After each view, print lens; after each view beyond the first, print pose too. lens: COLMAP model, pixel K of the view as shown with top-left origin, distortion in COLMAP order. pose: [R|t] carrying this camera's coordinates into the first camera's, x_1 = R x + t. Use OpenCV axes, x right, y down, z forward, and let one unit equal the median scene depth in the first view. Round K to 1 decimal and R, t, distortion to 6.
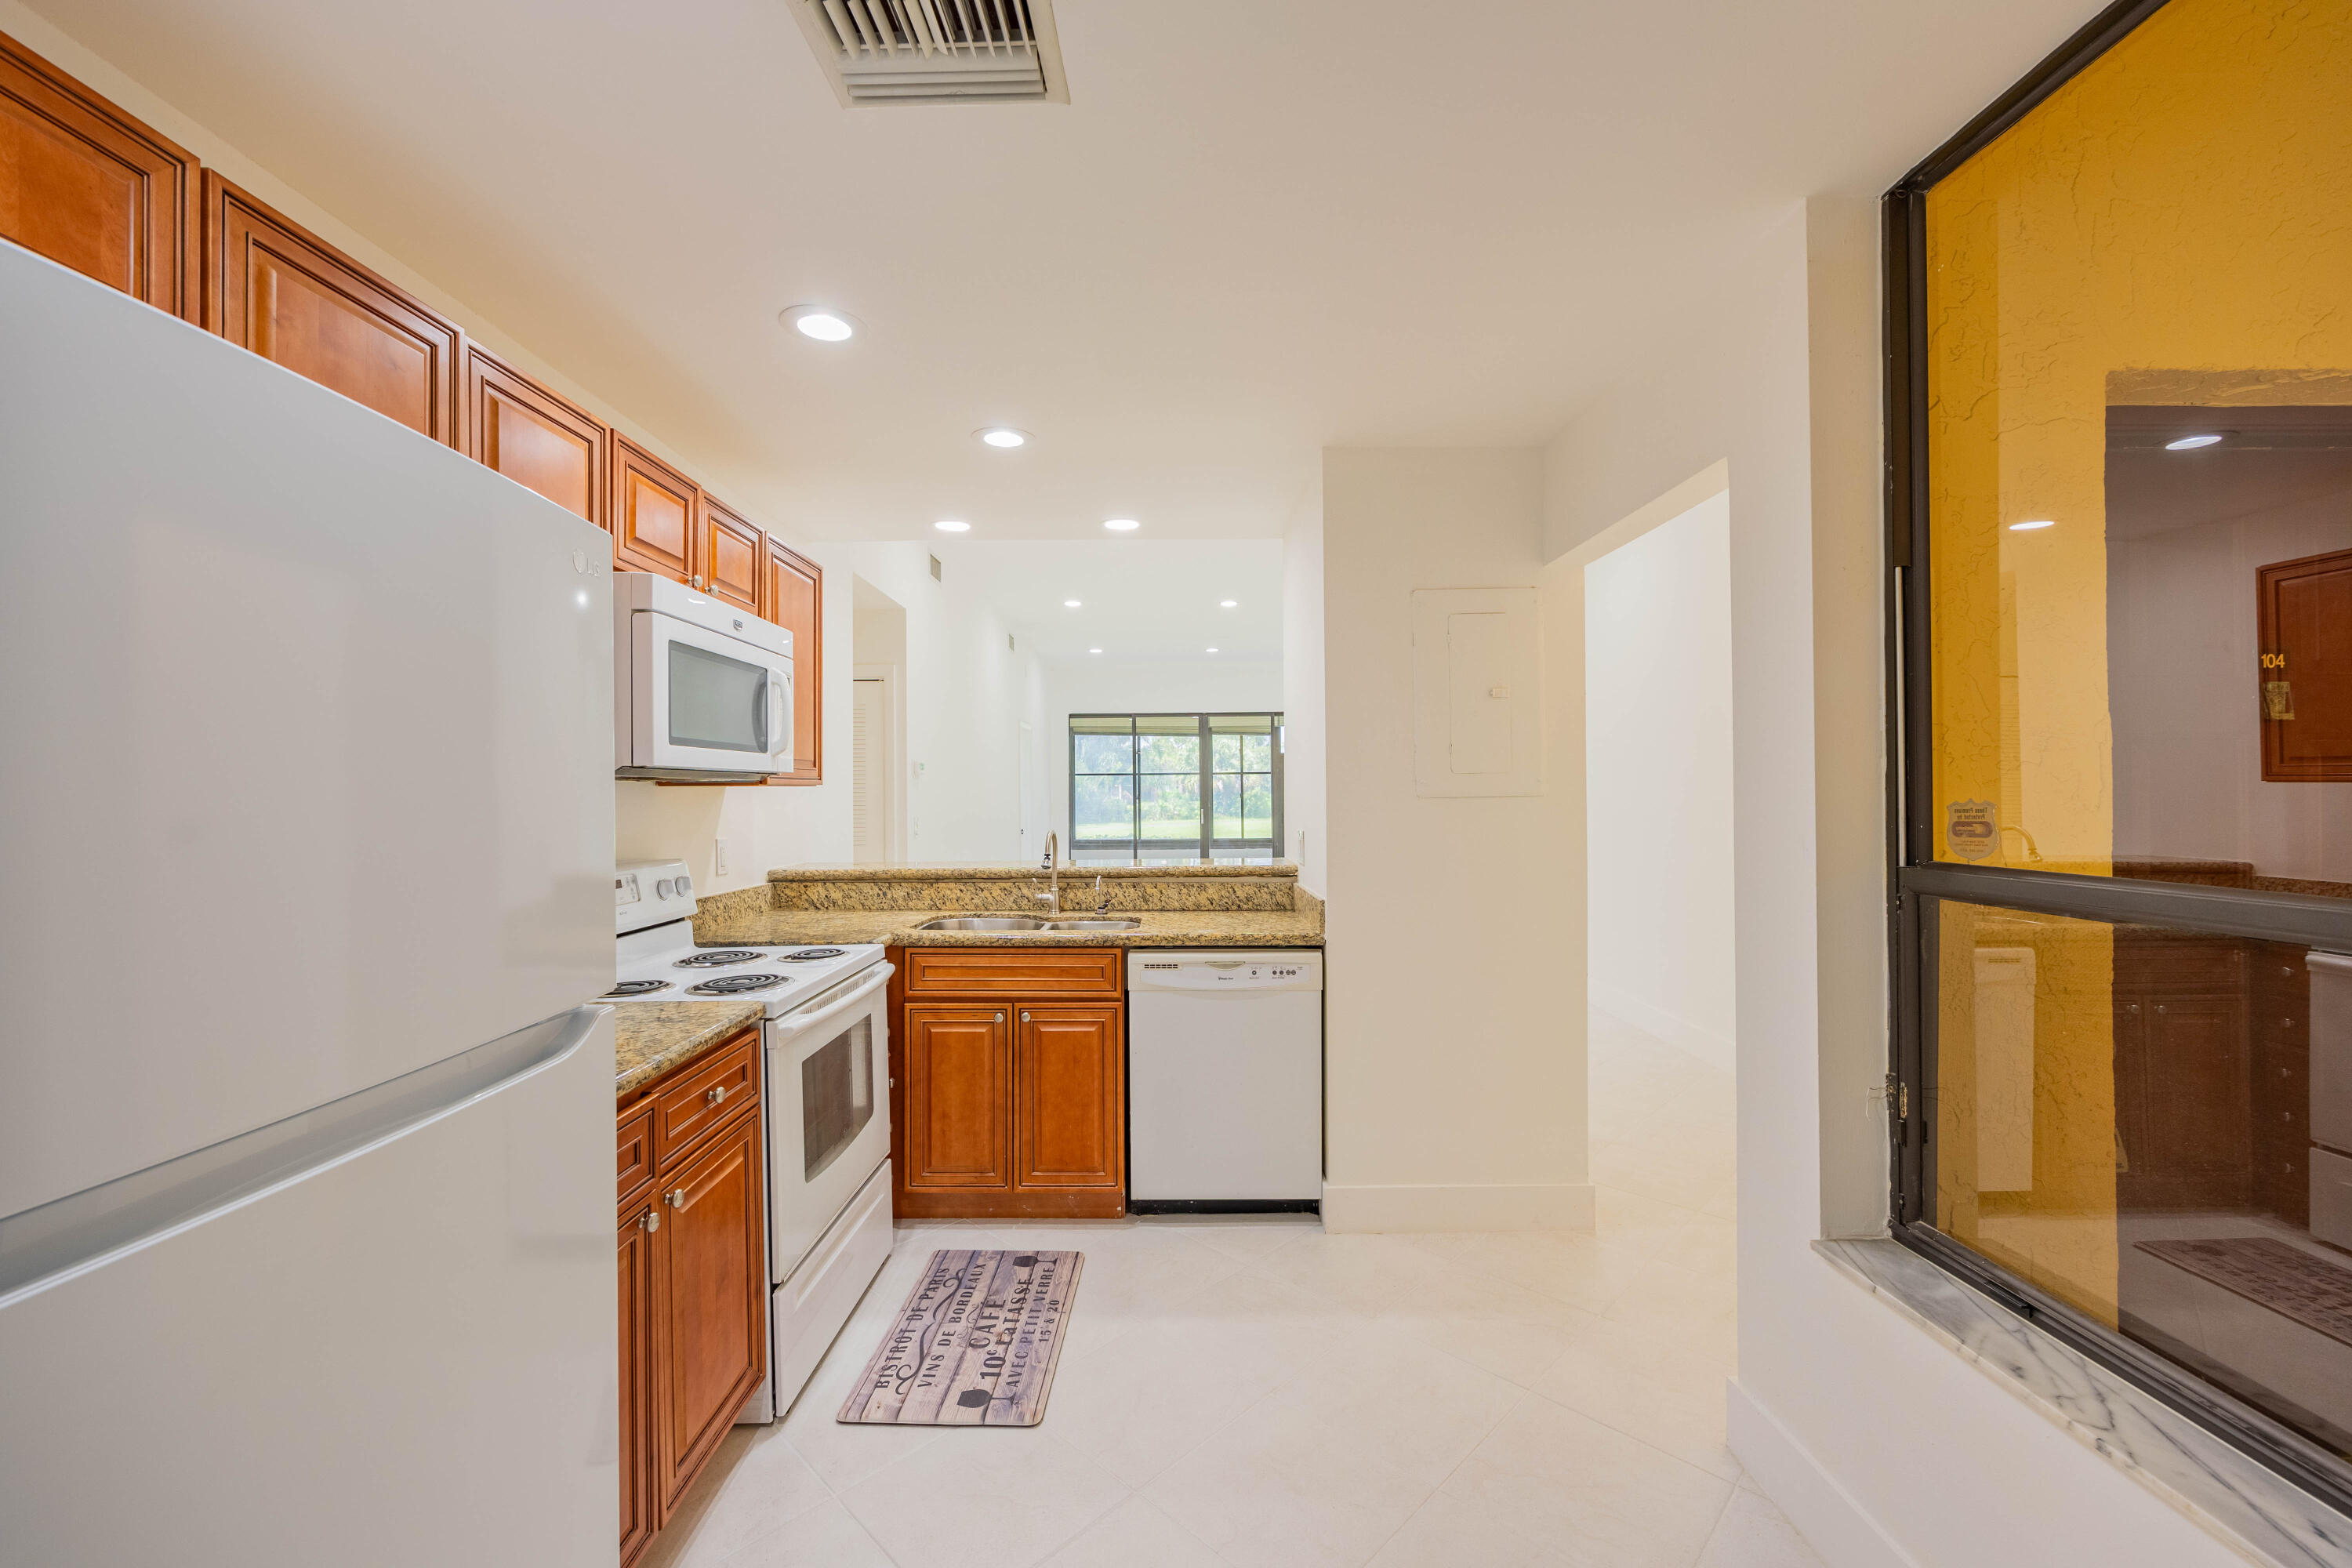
lens RADIAL K [[938.3, 0, 1177.5], [0, 938.3, 784.2], [0, 0, 1]] dist [-0.003398, 0.002209]
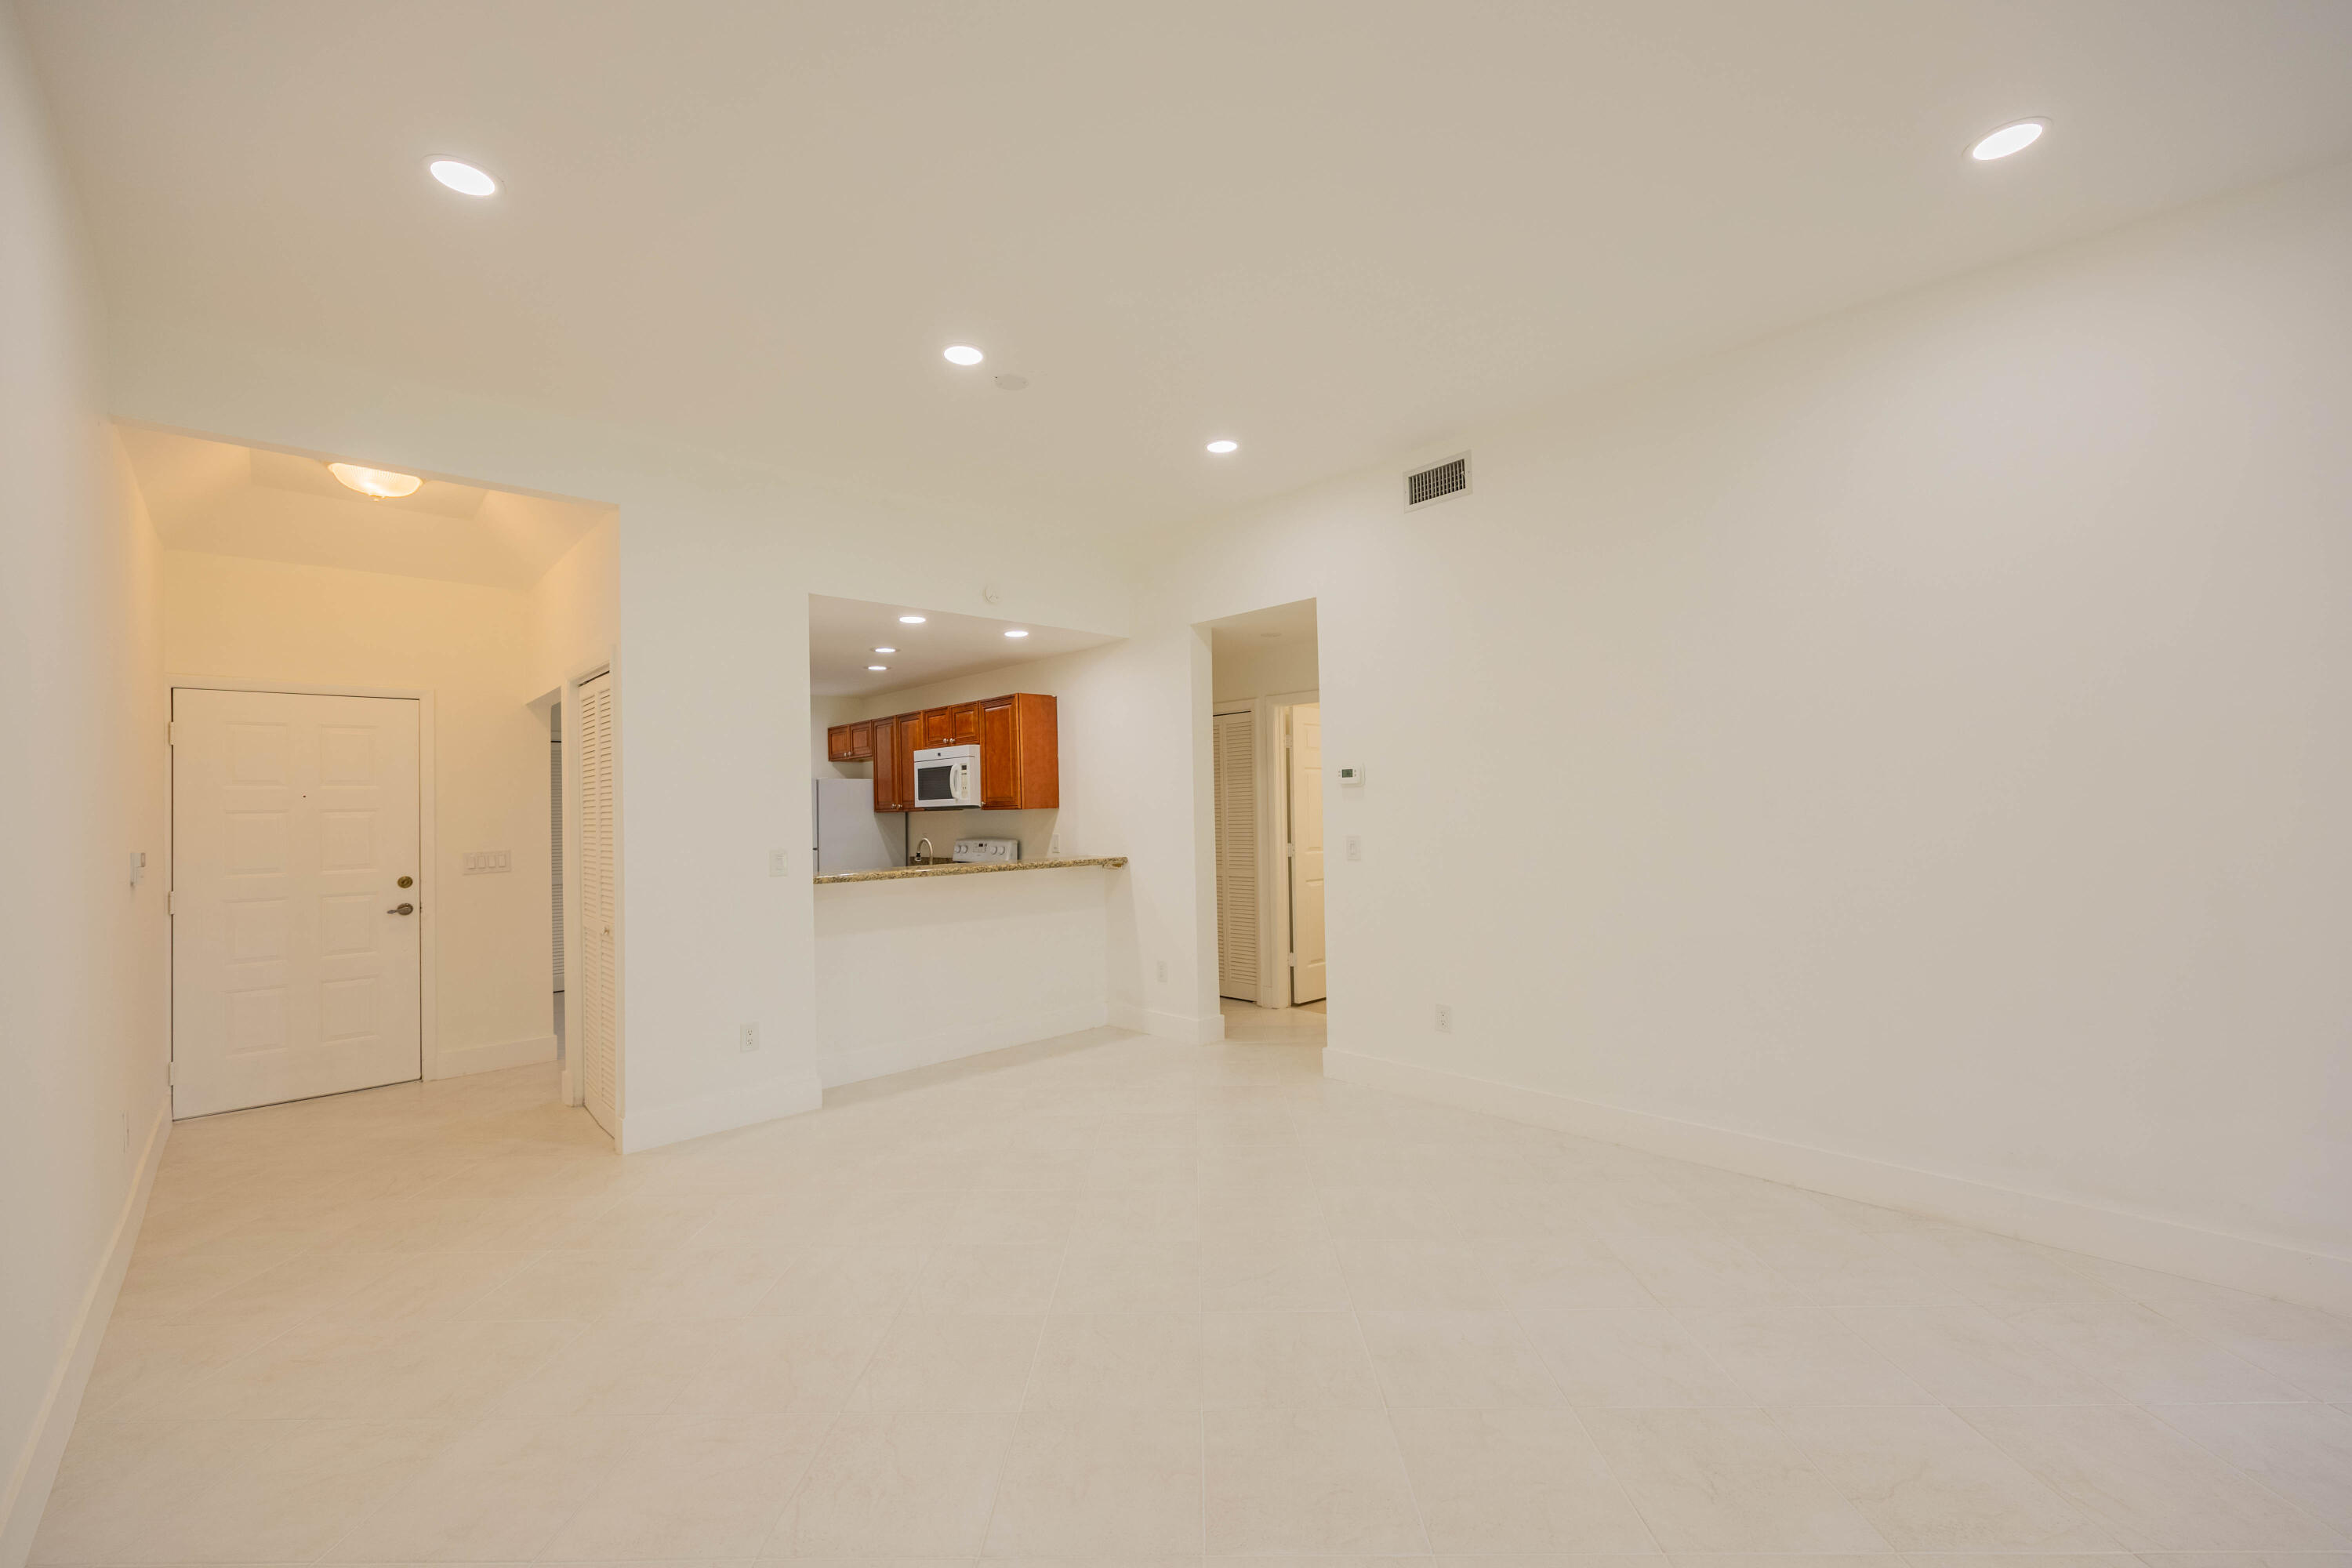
lens RADIAL K [[938.3, 0, 1186.4], [0, 938.3, 801.7], [0, 0, 1]] dist [-0.003398, 0.002209]
pose [[-0.723791, 0.011606, -0.689922, 0.816562], [0.027840, 0.999536, -0.012393, 0.023075], [0.689457, -0.028178, -0.723778, 3.098227]]
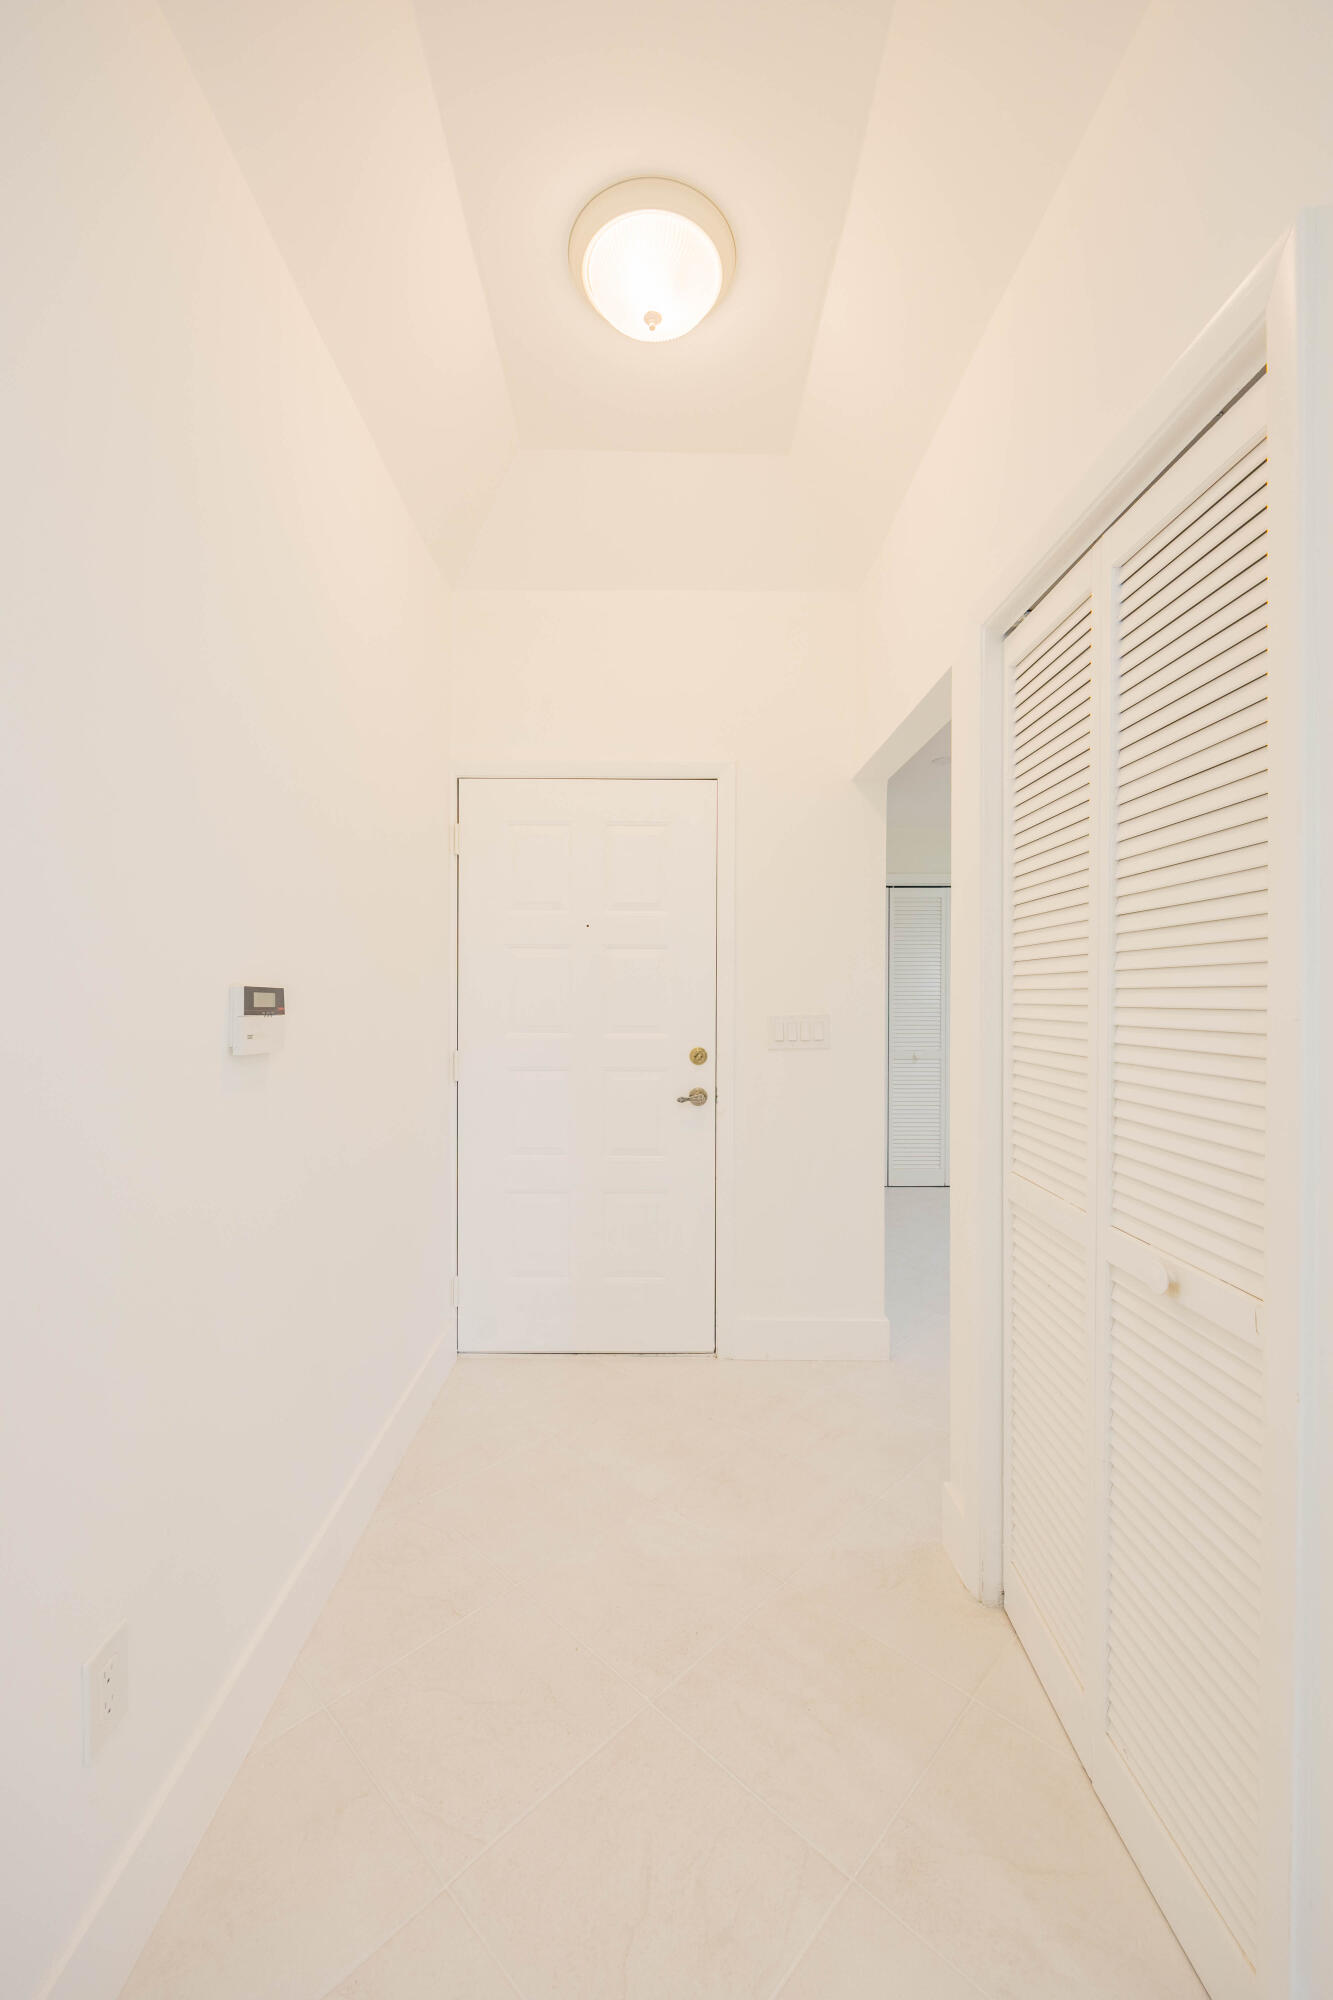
lens RADIAL K [[797.8, 0, 665.5], [0, 797.8, 994.7], [0, 0, 1]] dist [-0.003398, 0.002209]
pose [[-0.999928, 0.007146, -0.009652, 0.713795], [0.007177, 0.999969, -0.003194, 0.037028], [0.009629, -0.003263, -0.999948, 1.773684]]
